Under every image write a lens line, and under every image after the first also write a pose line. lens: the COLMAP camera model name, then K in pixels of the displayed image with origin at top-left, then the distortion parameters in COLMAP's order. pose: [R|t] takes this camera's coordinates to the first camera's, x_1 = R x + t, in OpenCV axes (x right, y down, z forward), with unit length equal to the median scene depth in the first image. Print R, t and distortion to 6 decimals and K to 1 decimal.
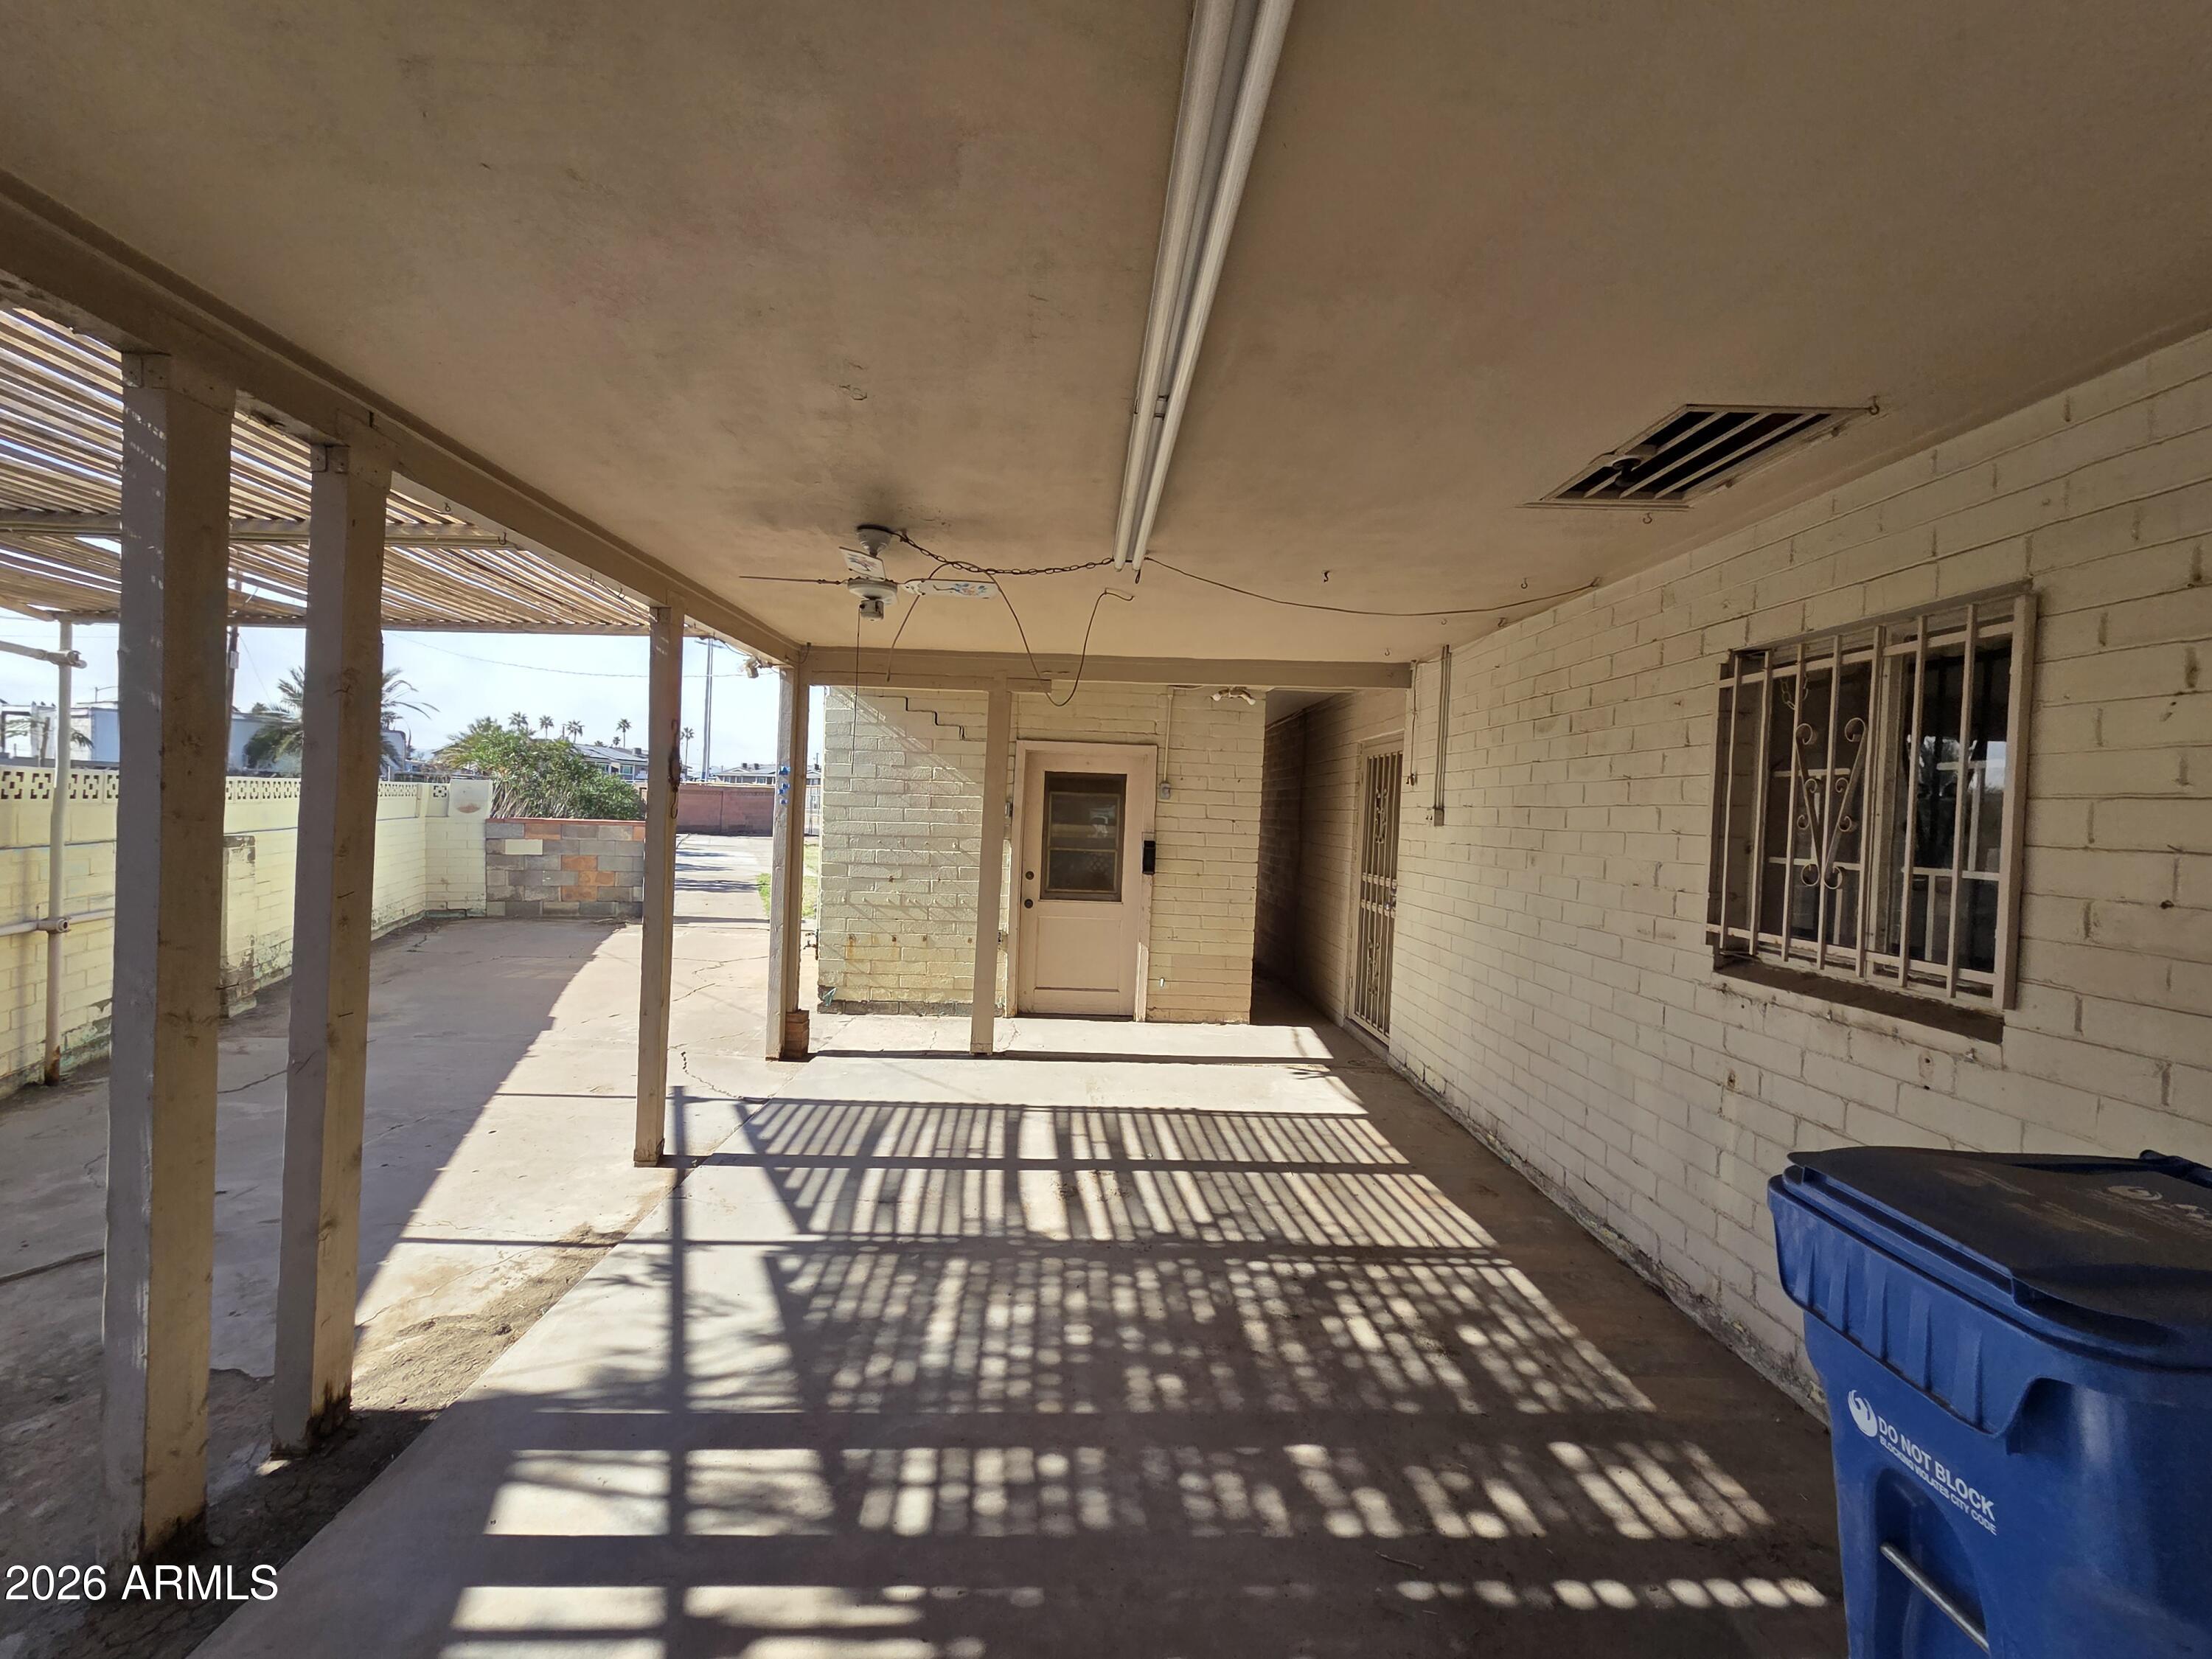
lens RADIAL K [[902.4, 0, 1089.3], [0, 902.4, 831.8], [0, 0, 1]] dist [-0.001491, -0.000572]
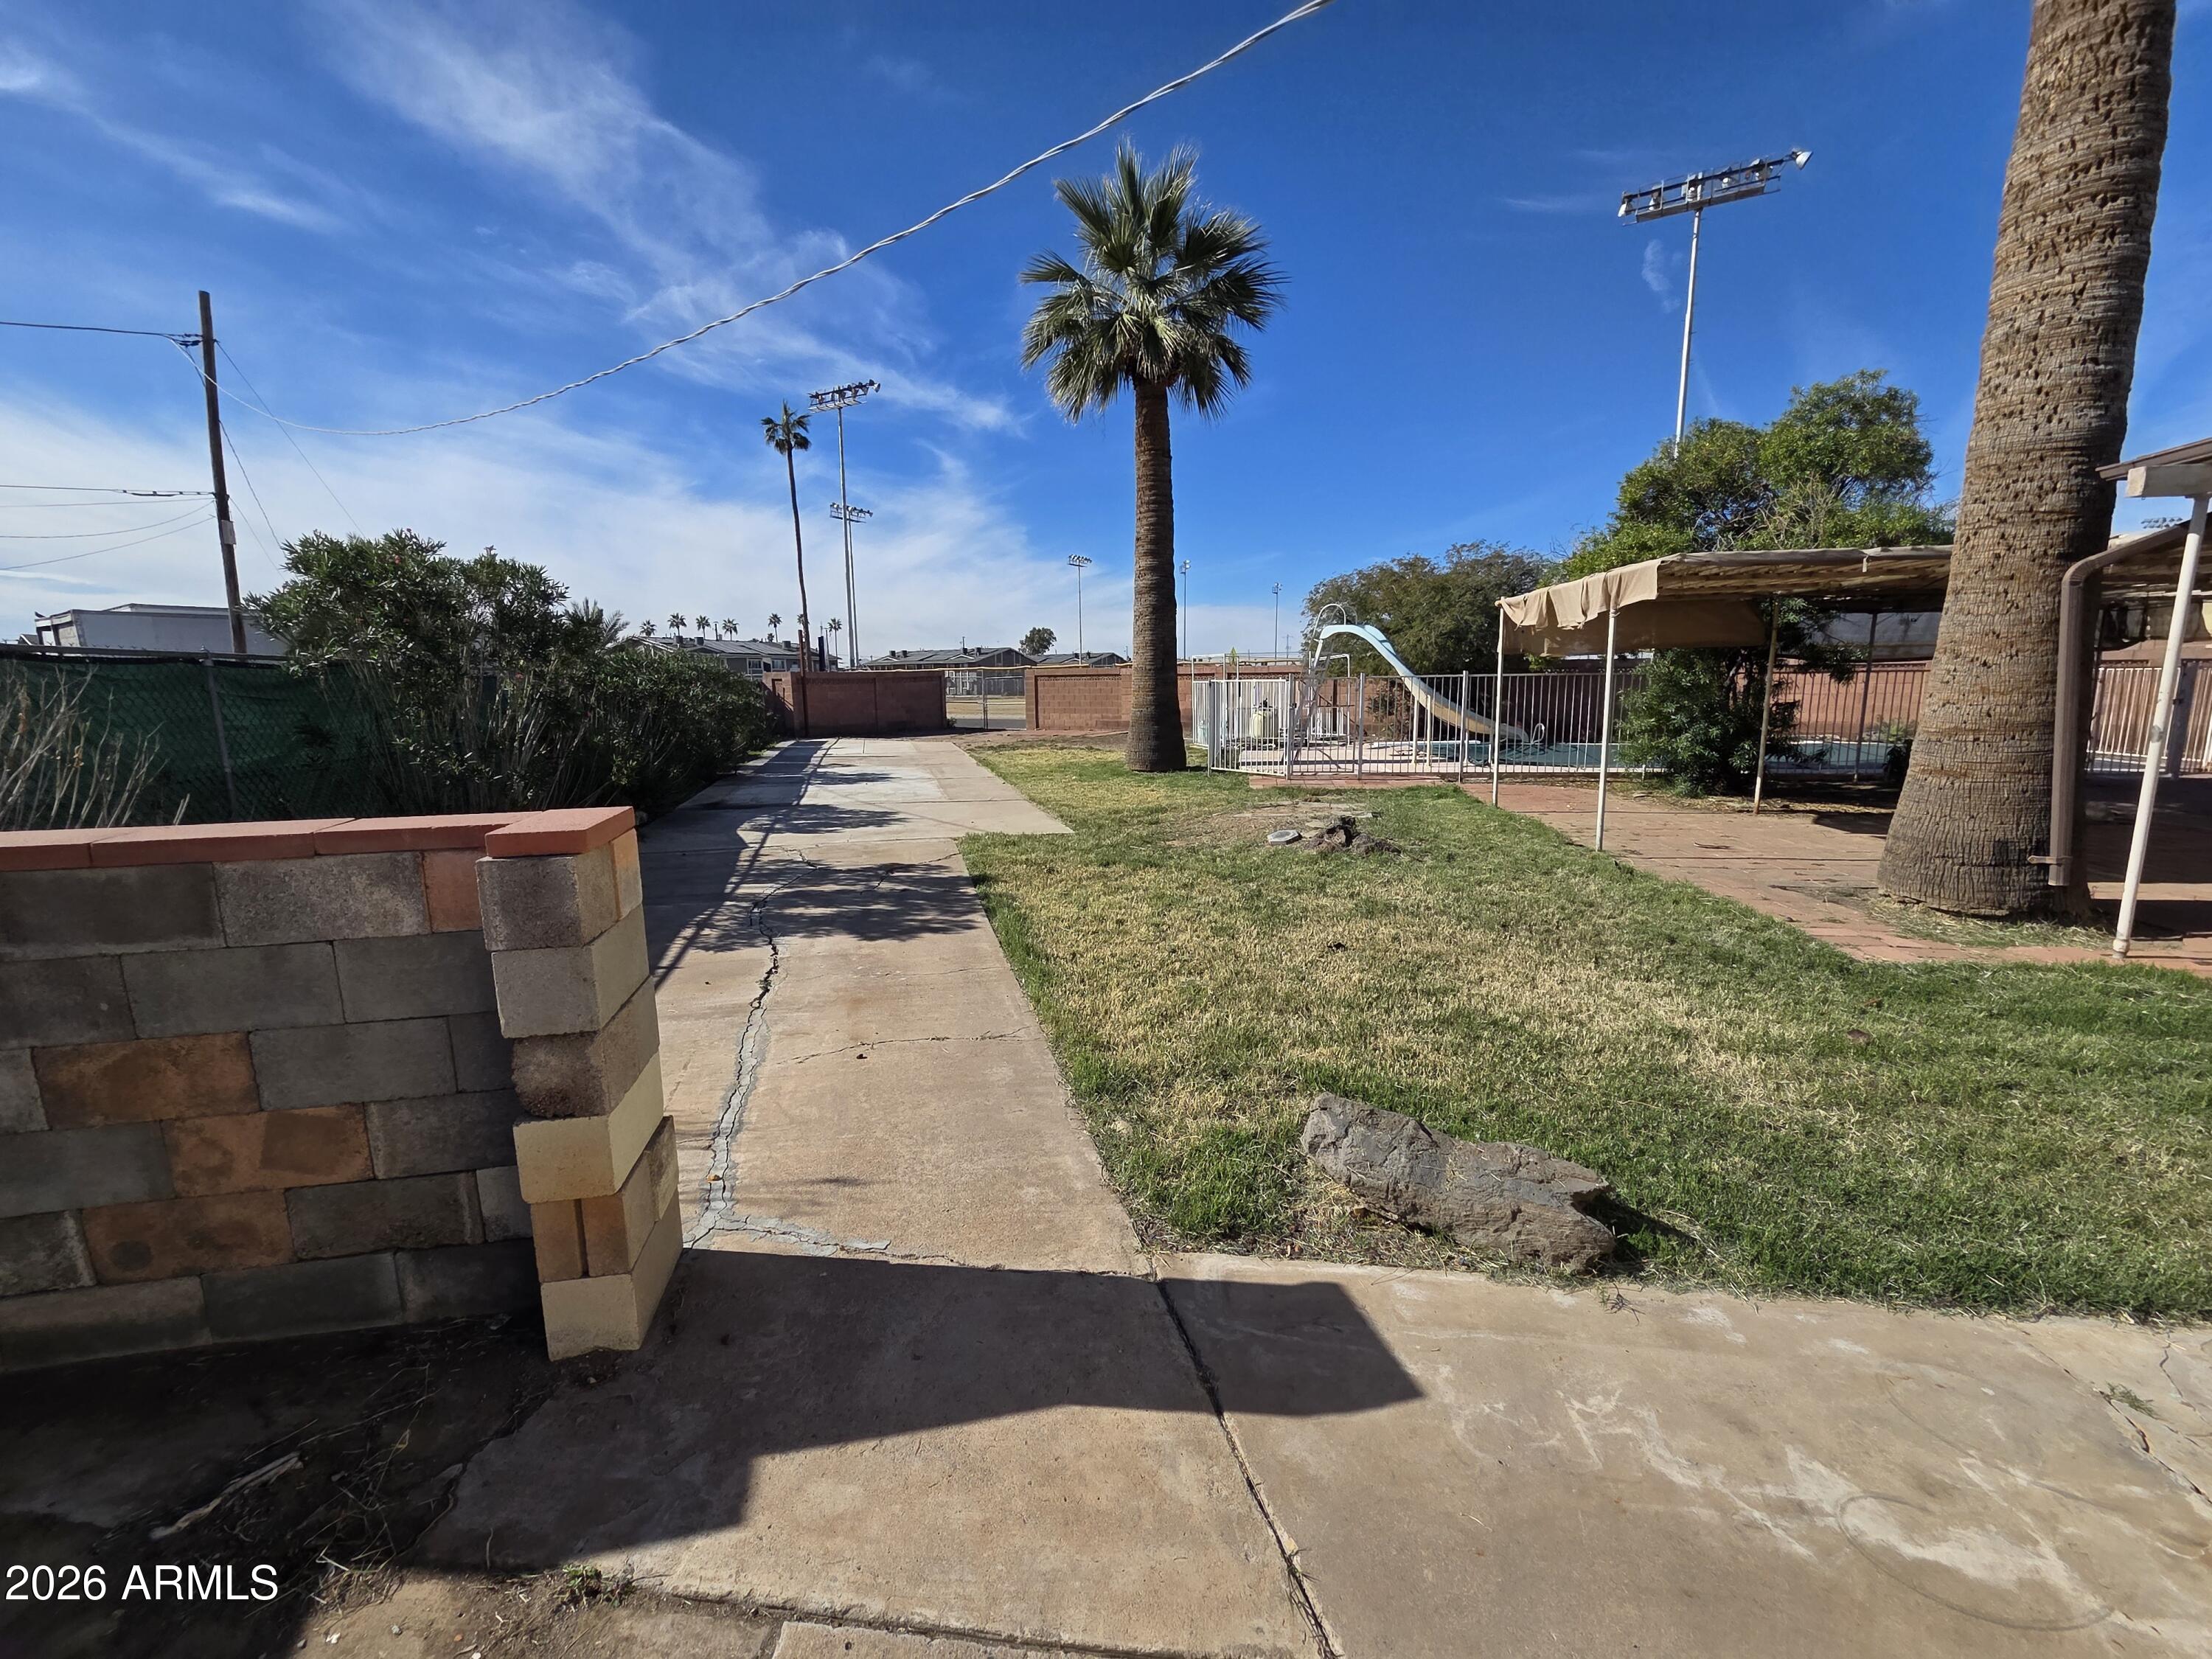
lens RADIAL K [[902.4, 0, 1089.3], [0, 902.4, 831.8], [0, 0, 1]] dist [-0.001491, -0.000572]
pose [[0.986545, -0.029258, -0.160853, -0.214826], [0.051021, 0.989818, 0.132878, -0.016767], [0.155327, -0.139297, 0.977993, 0.523418]]
